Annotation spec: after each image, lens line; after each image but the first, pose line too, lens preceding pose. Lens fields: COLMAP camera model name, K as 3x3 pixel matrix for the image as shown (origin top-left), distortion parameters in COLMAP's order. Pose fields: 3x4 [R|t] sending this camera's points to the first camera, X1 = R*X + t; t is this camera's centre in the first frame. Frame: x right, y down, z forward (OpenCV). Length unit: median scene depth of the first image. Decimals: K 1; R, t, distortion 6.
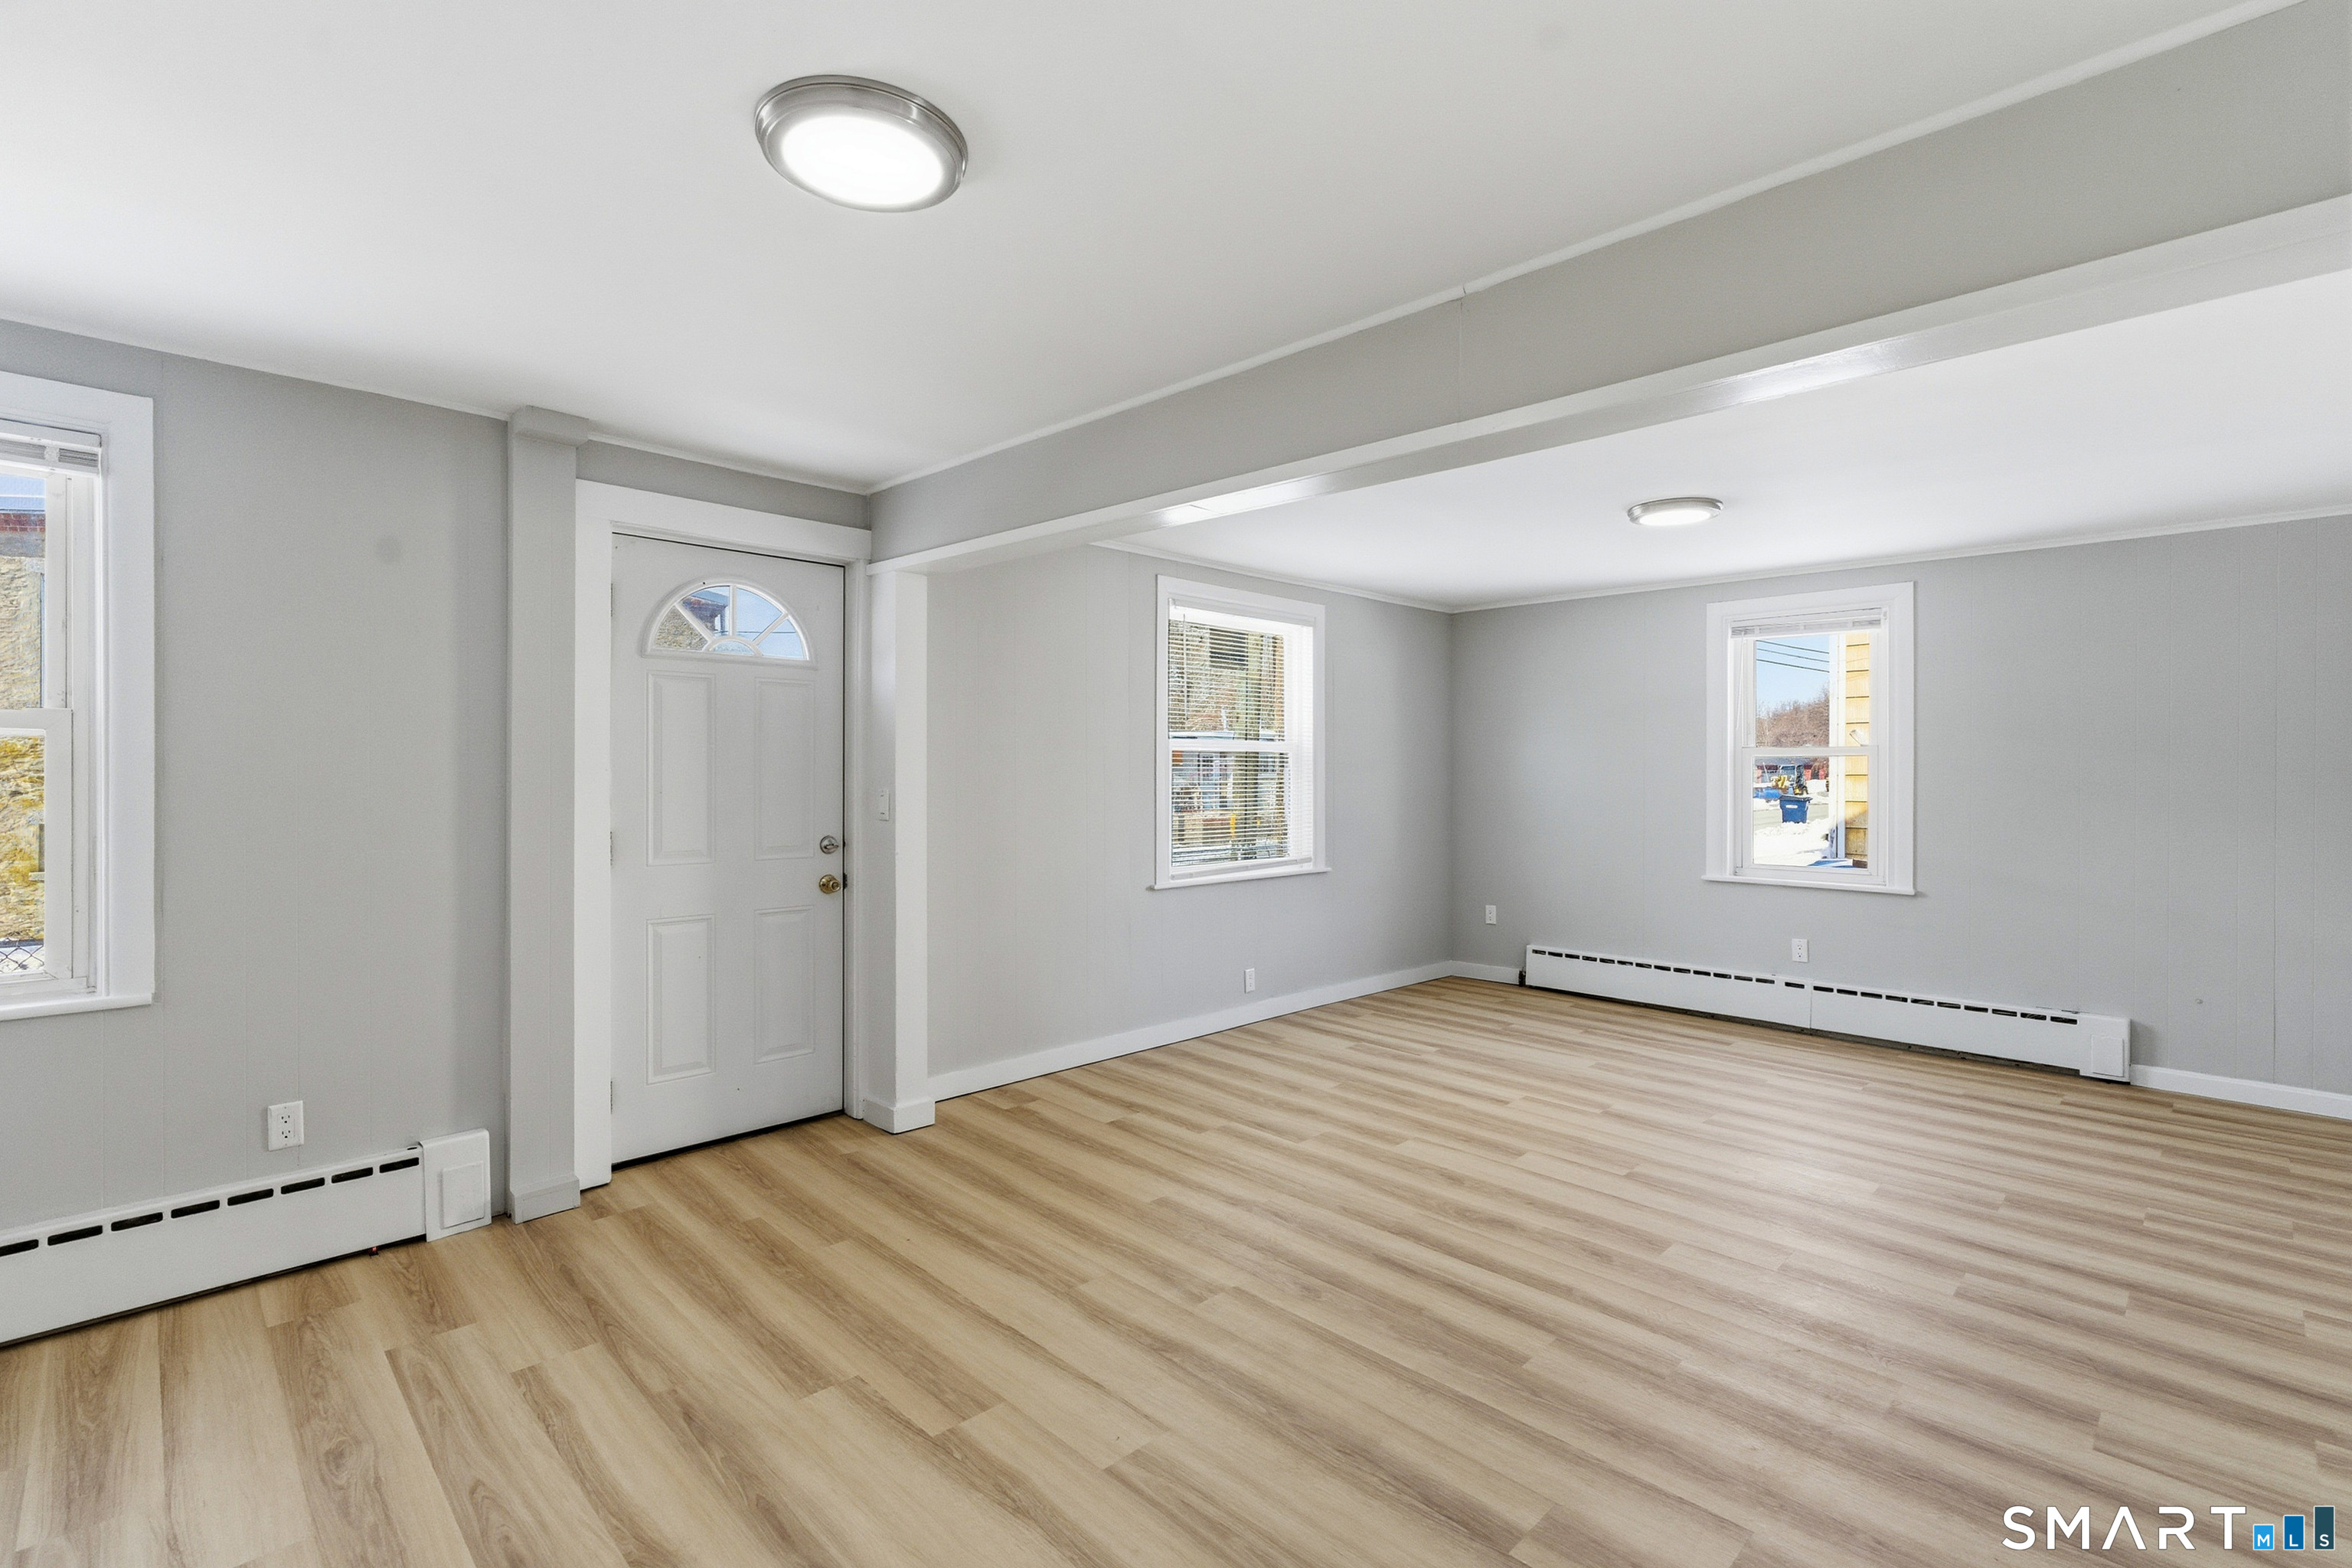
lens RADIAL K [[1064.9, 0, 1160.7], [0, 1064.9, 772.3], [0, 0, 1]] dist [-0.000603, 0.000758]
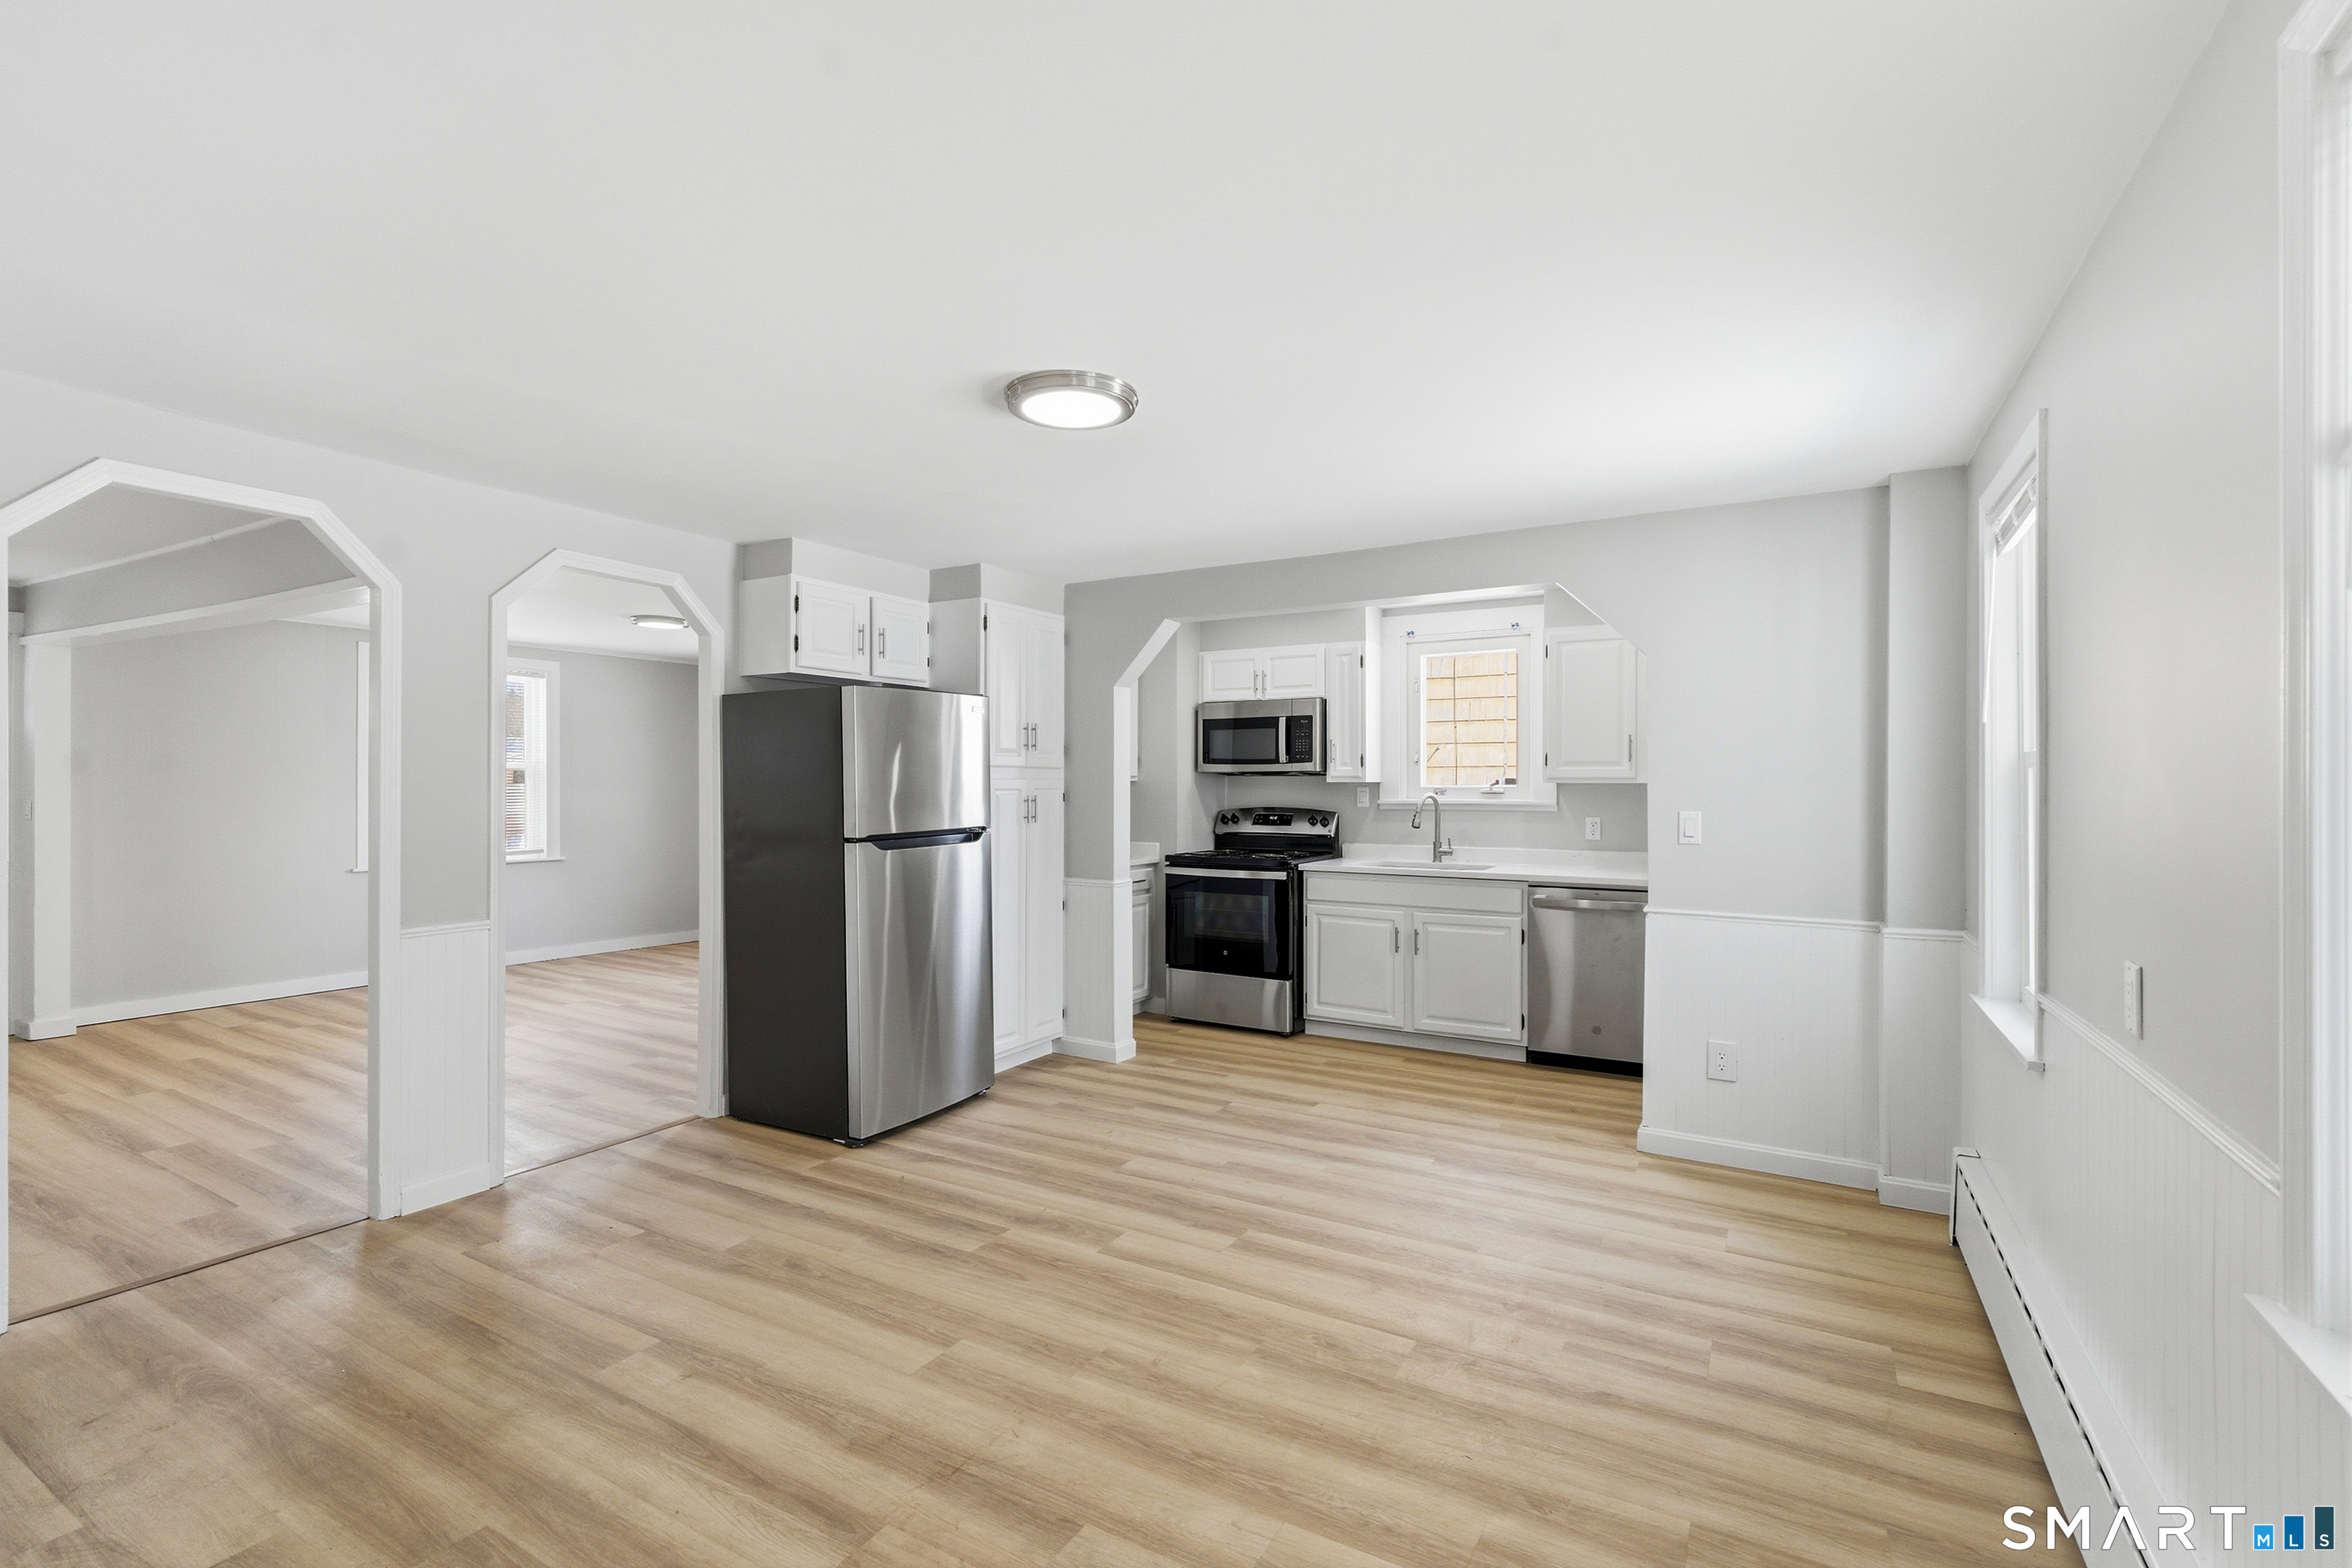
lens RADIAL K [[1064.9, 0, 1160.7], [0, 1064.9, 772.3], [0, 0, 1]] dist [-0.000603, 0.000758]
pose [[0.966124, 0.003257, 0.258057, 0.826001], [0.000319, 0.999905, -0.013814, 0.002472], [-0.258078, 0.013428, 0.966031, -0.750109]]
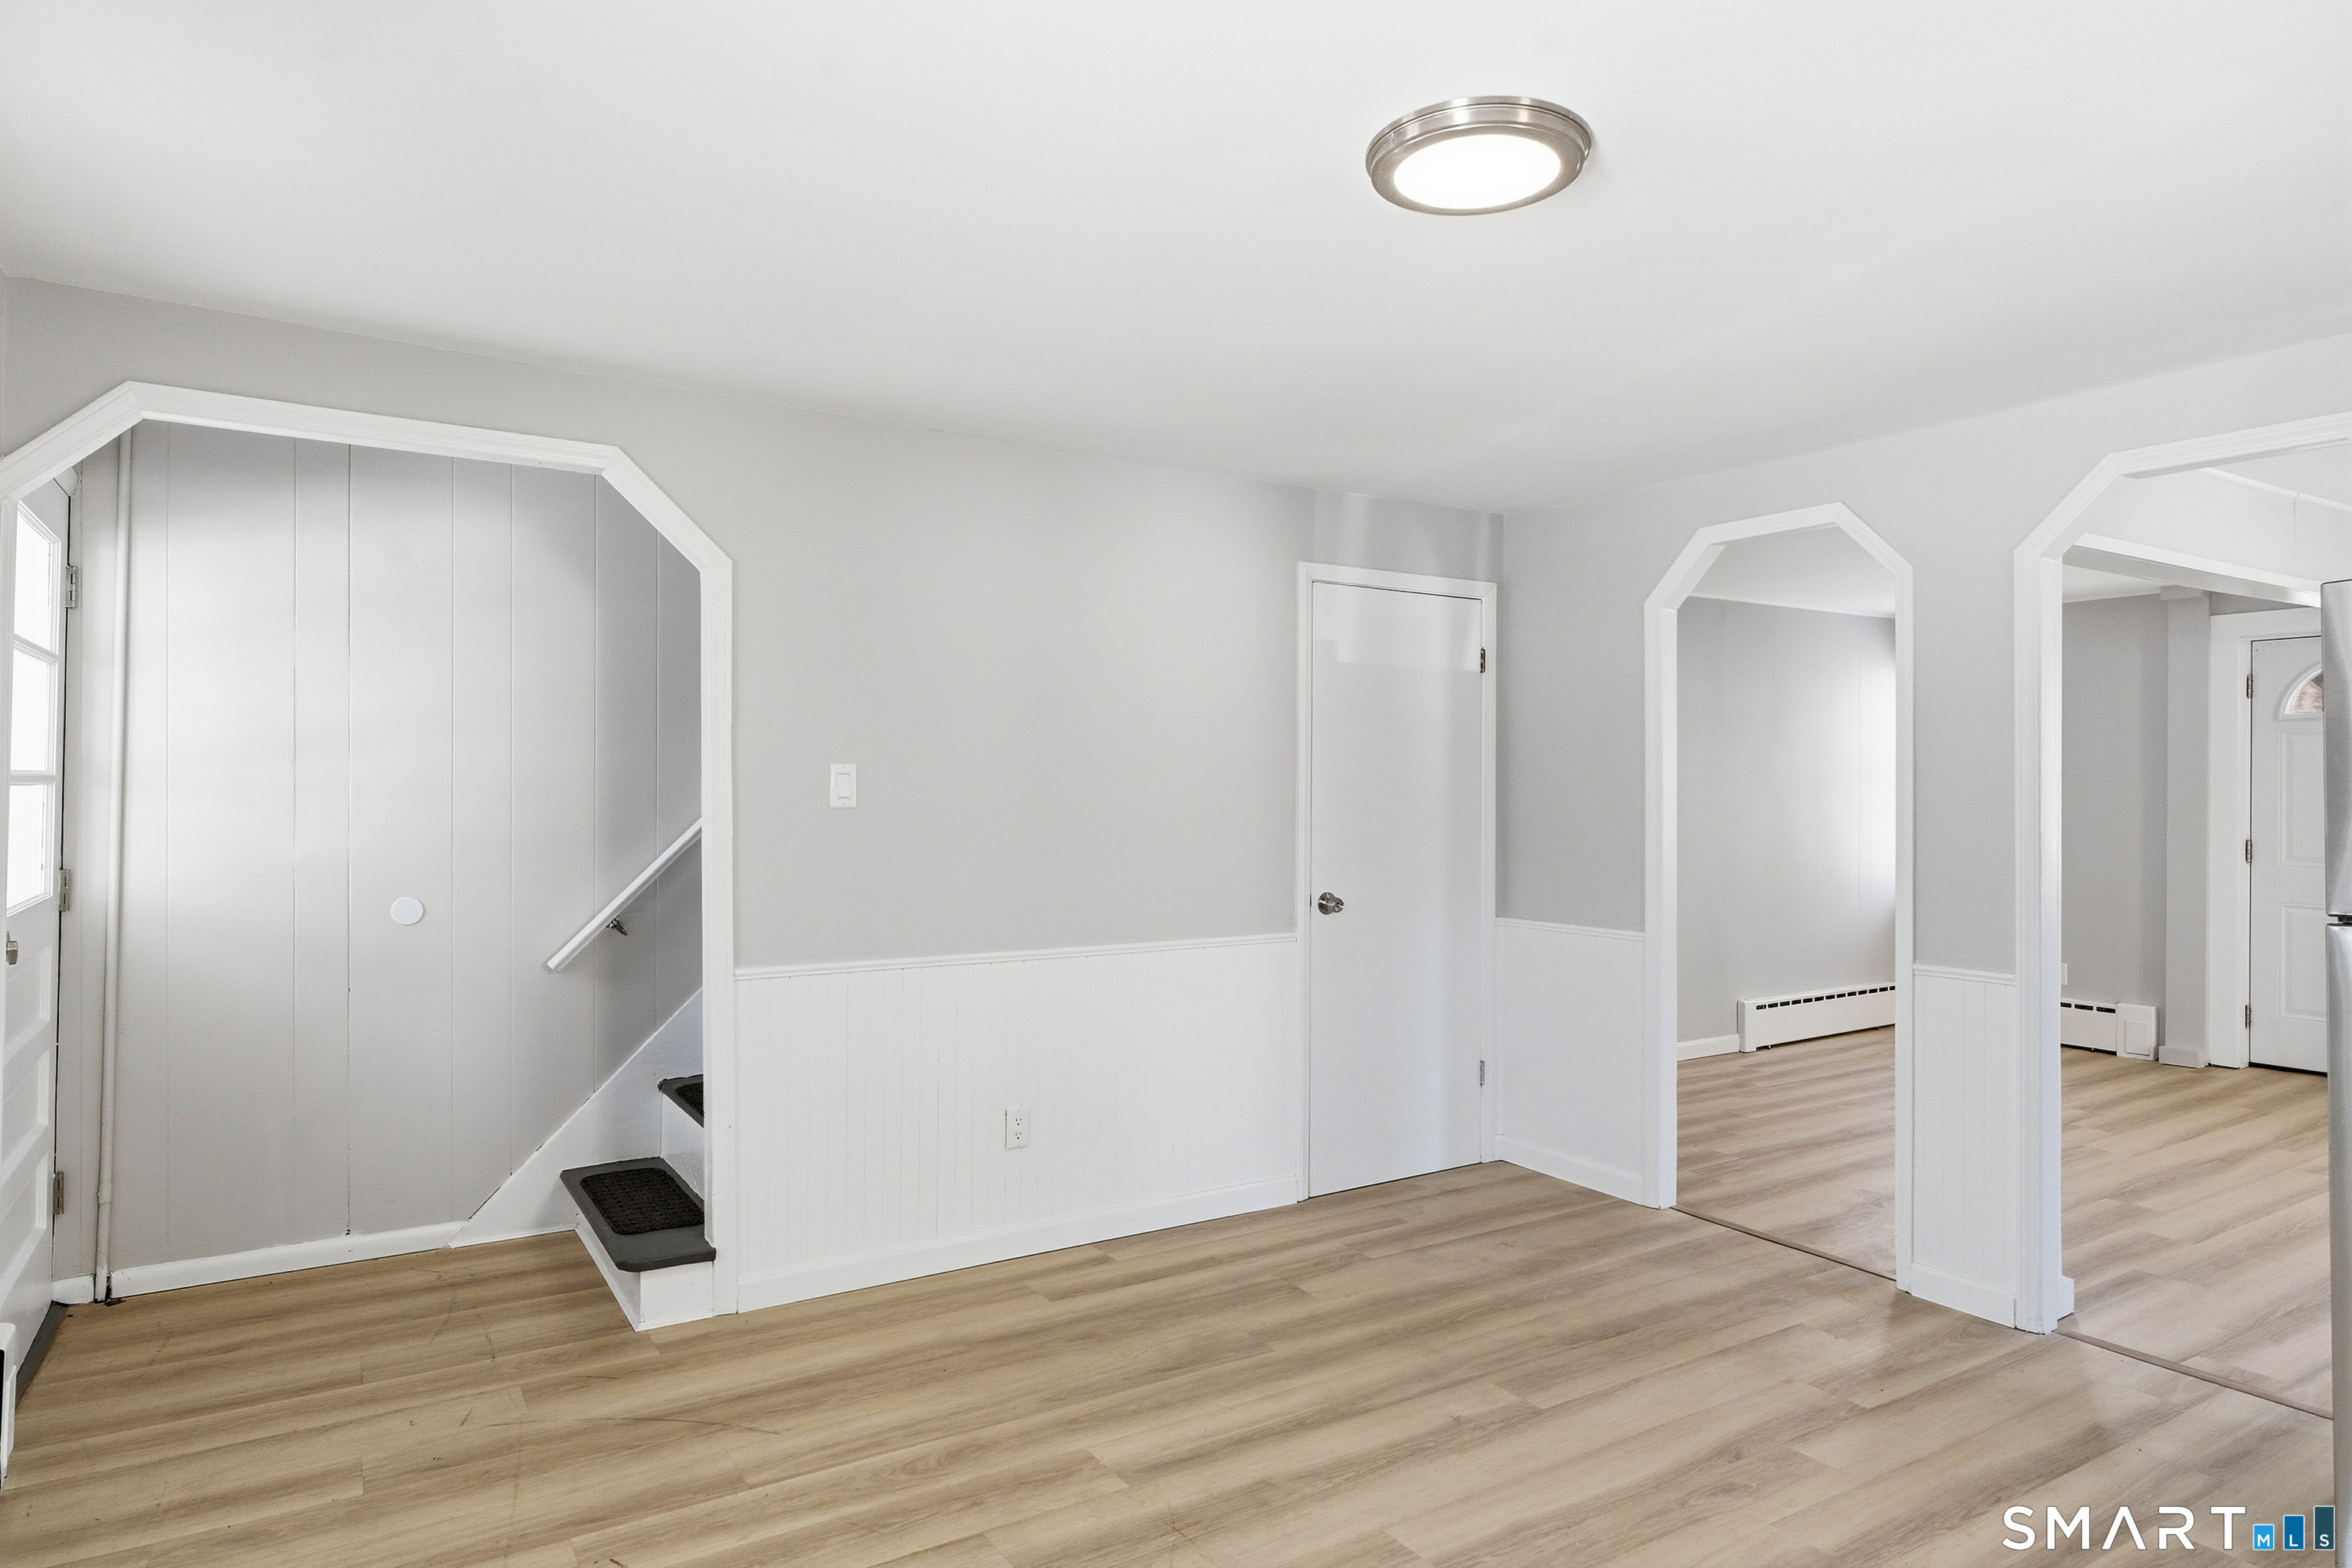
lens RADIAL K [[1359.8, 0, 1176.0], [0, 1359.8, 784.0], [0, 0, 1]] dist [-0.005682, -0.001599]
pose [[-0.209896, -0.006874, -0.977700, 1.484830], [-0.010585, 0.999933, -0.004758, 0.001348], [0.977666, 0.009350, -0.209955, -0.074866]]
